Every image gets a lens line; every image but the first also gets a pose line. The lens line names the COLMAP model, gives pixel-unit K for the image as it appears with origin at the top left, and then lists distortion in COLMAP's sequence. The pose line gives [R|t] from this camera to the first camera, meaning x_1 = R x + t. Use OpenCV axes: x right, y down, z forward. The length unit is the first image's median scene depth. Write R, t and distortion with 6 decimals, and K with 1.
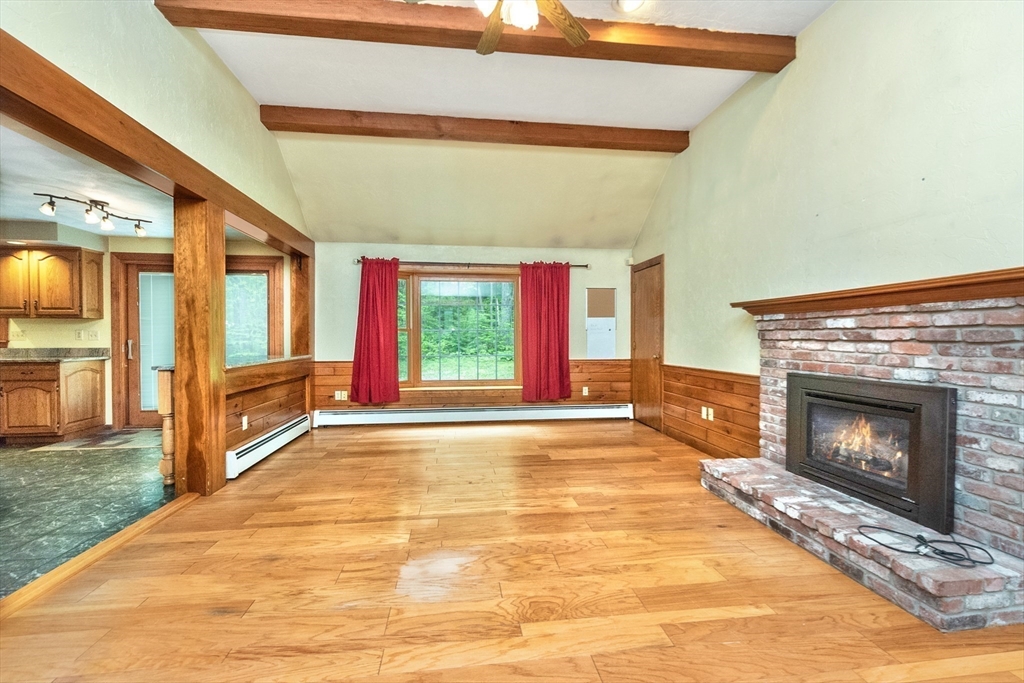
lens RADIAL K [[445.7, 0, 512.0], [0, 445.7, 341.5], [0, 0, 1]] dist [0.000520, -0.000085]
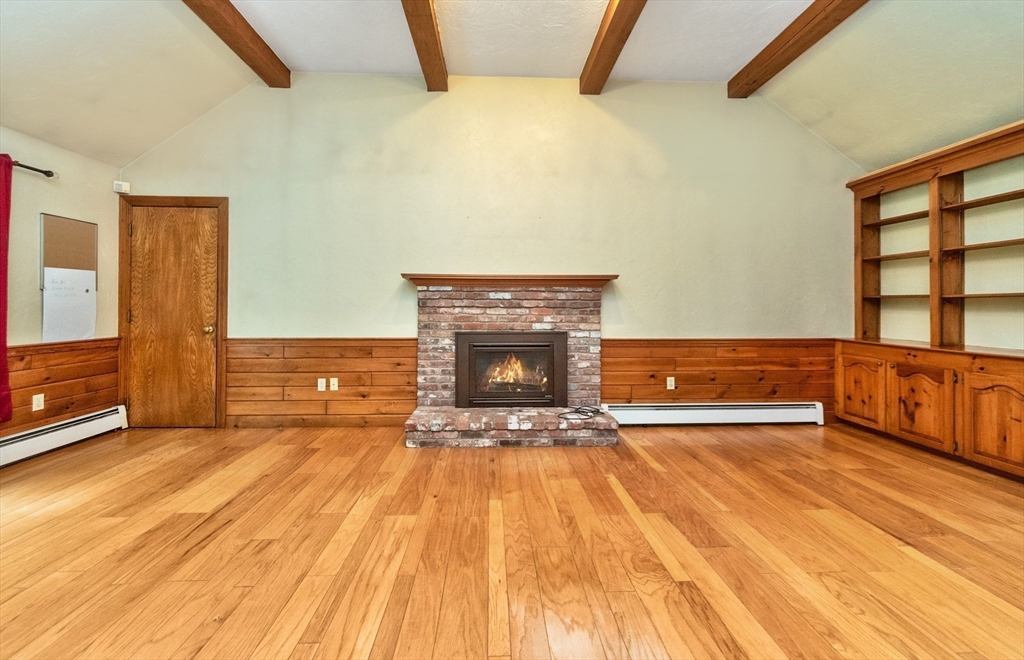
lens RADIAL K [[407.0, 0, 510.0], [0, 407.0, 304.0], [0, 0, 1]] dist [0.001630, -0.000106]
pose [[0.079820, 0.006445, 0.996788, -0.591027], [0.005419, 0.999962, -0.006900, -0.003017], [-0.996795, 0.005952, 0.079782, 0.803500]]
